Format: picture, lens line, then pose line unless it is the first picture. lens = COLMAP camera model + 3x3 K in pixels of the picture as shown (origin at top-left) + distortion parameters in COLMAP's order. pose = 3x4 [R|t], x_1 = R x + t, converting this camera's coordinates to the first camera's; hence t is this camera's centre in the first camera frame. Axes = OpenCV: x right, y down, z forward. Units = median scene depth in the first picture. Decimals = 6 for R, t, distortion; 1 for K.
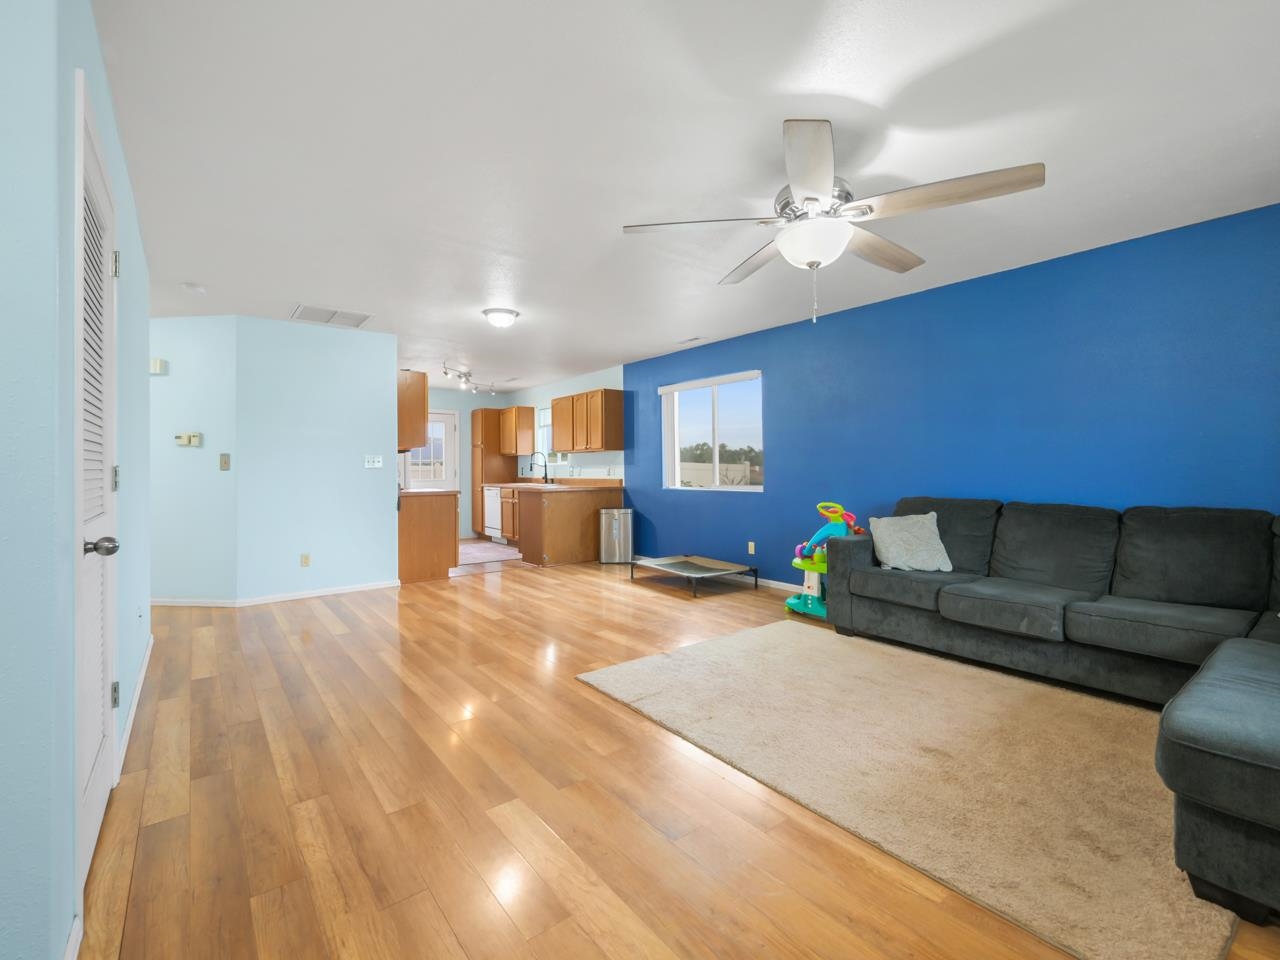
lens RADIAL K [[555.7, 0, 639.5], [0, 555.7, 474.0], [0, 0, 1]] dist [0.002296, -0.000179]
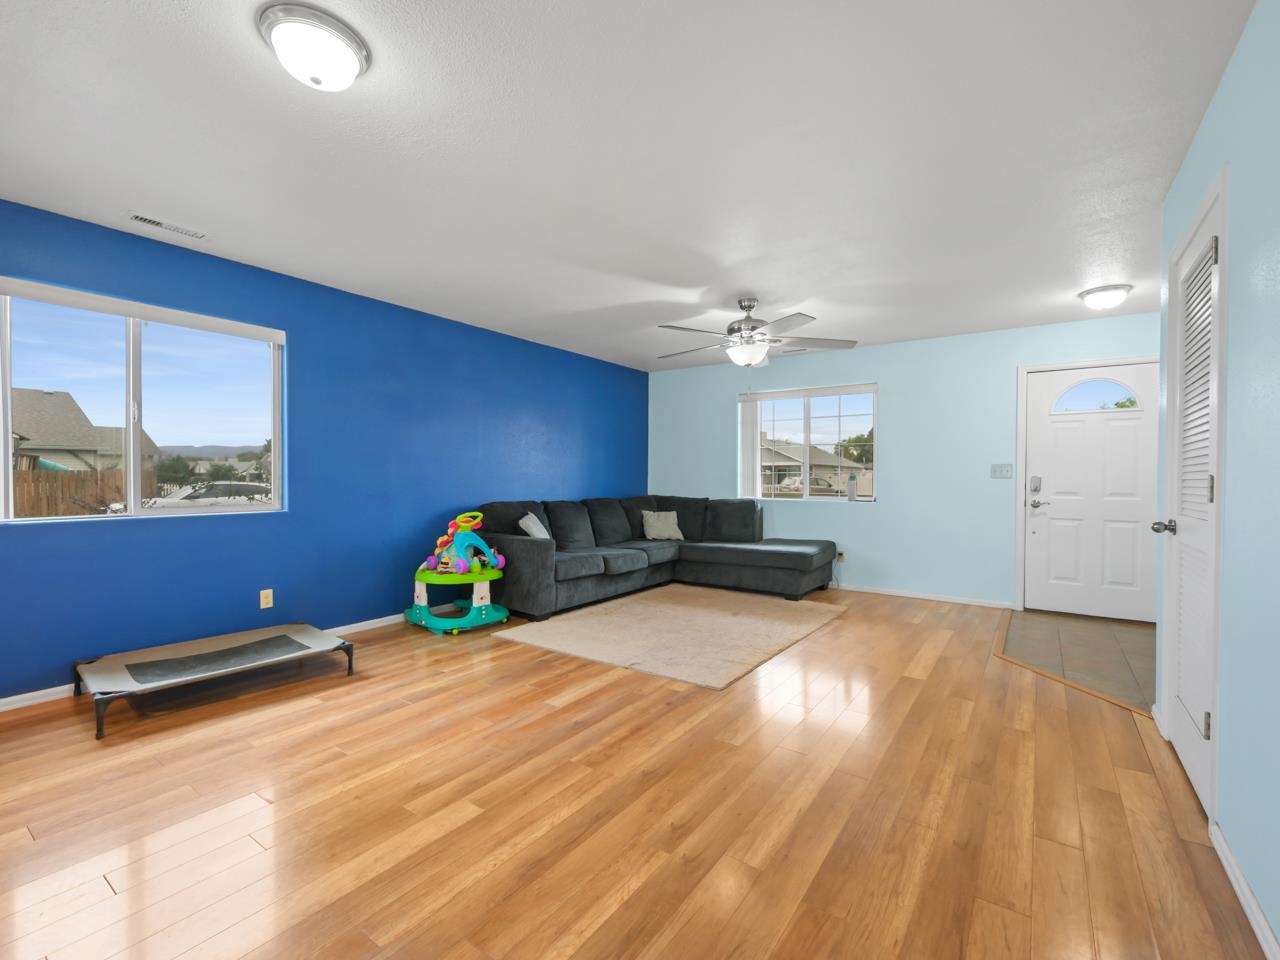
lens RADIAL K [[555.7, 0, 639.3], [0, 555.7, 482.0], [0, 0, 1]] dist [0.002296, -0.000179]
pose [[-0.265170, -0.002106, 0.964199, -0.980293], [0.005515, 0.999978, 0.003701, -0.008643], [-0.964186, 0.006299, -0.265152, 1.331662]]
